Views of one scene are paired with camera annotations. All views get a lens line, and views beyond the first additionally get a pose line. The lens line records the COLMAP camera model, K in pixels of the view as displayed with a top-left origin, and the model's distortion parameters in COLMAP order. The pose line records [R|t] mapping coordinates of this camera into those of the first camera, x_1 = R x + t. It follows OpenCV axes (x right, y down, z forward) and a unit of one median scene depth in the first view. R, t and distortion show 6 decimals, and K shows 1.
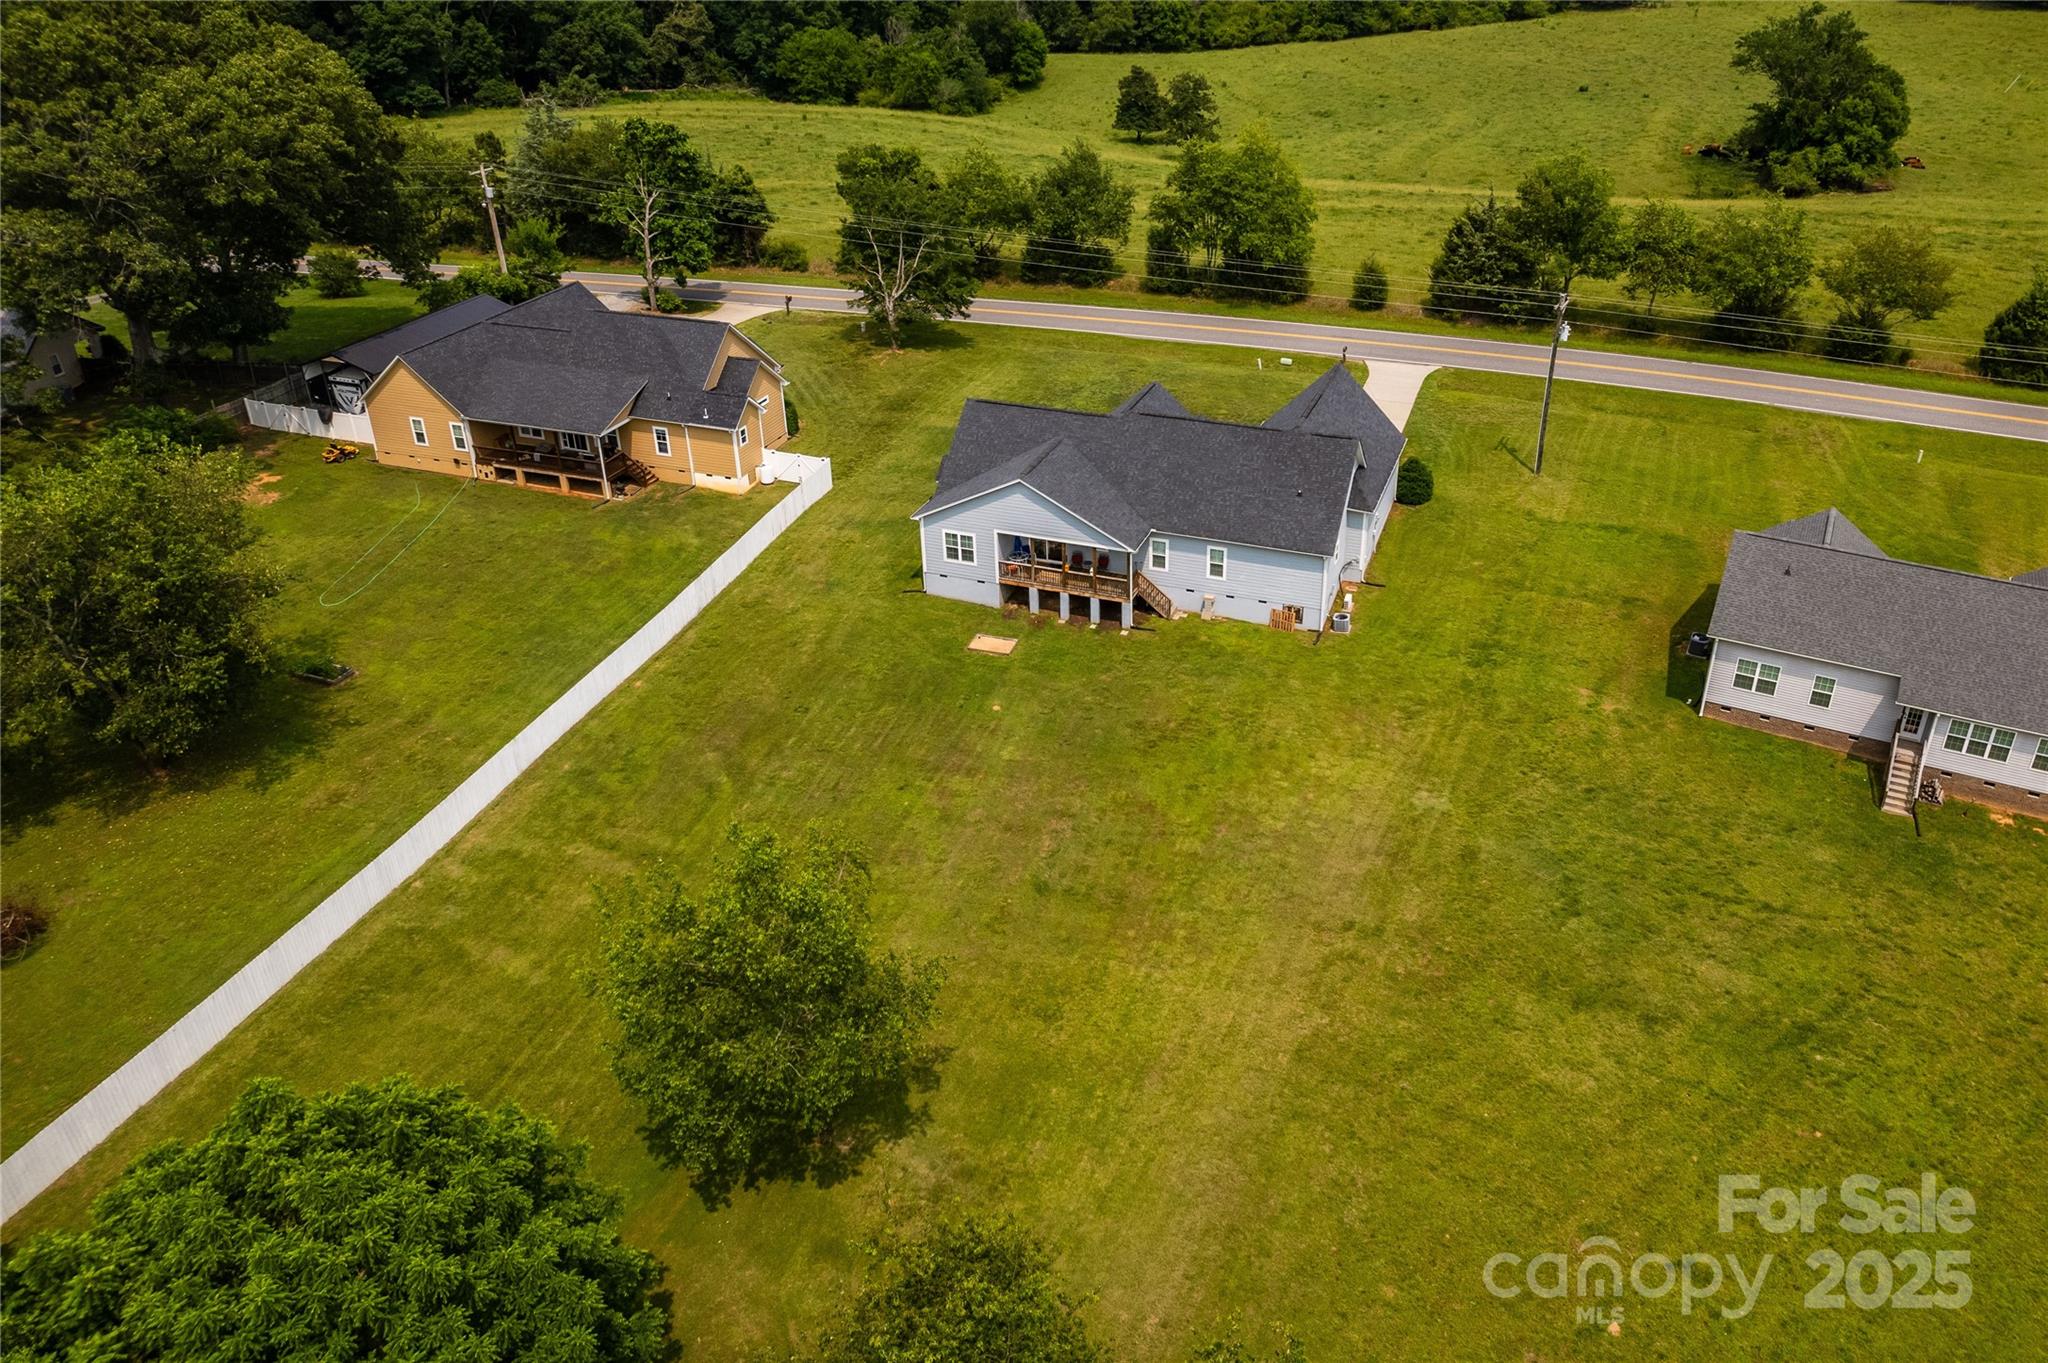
lens RADIAL K [[1308.9, 0, 1025.8], [0, 1308.9, 681.4], [0, 0, 1]] dist [-0.040807, 0.009912]
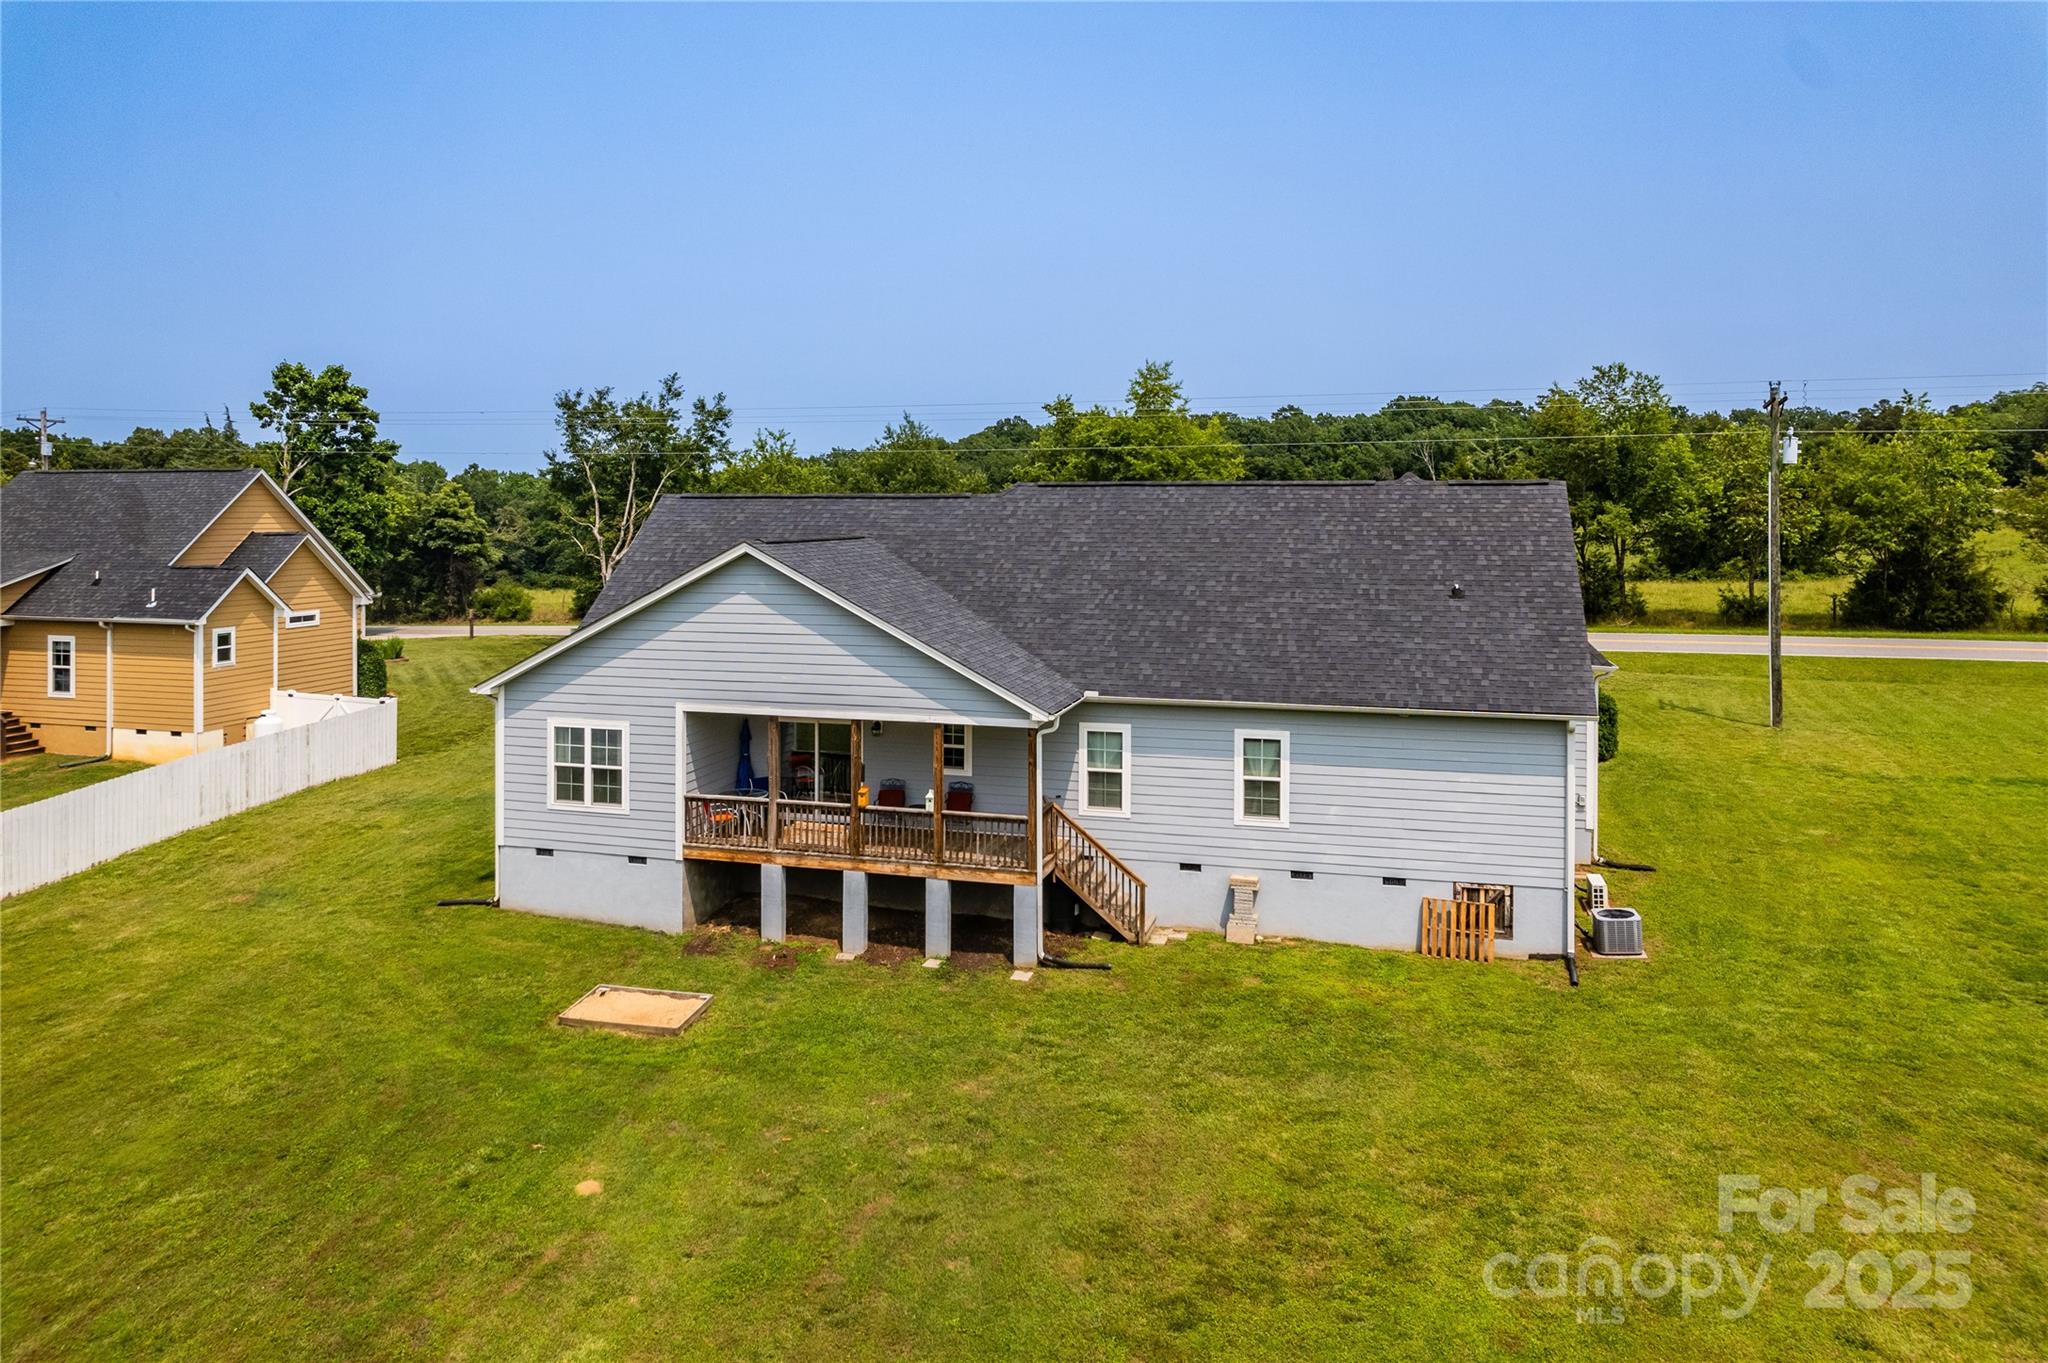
lens RADIAL K [[1308.9, 0, 1002.0], [0, 1308.9, 547.3], [0, 0, 1]] dist [-0.040807, 0.009912]
pose [[0.993632, 0.036860, 0.106471, 0.027951], [0.022438, 0.861312, -0.507581, 0.040637], [-0.110414, 0.506738, 0.855000, 0.634651]]
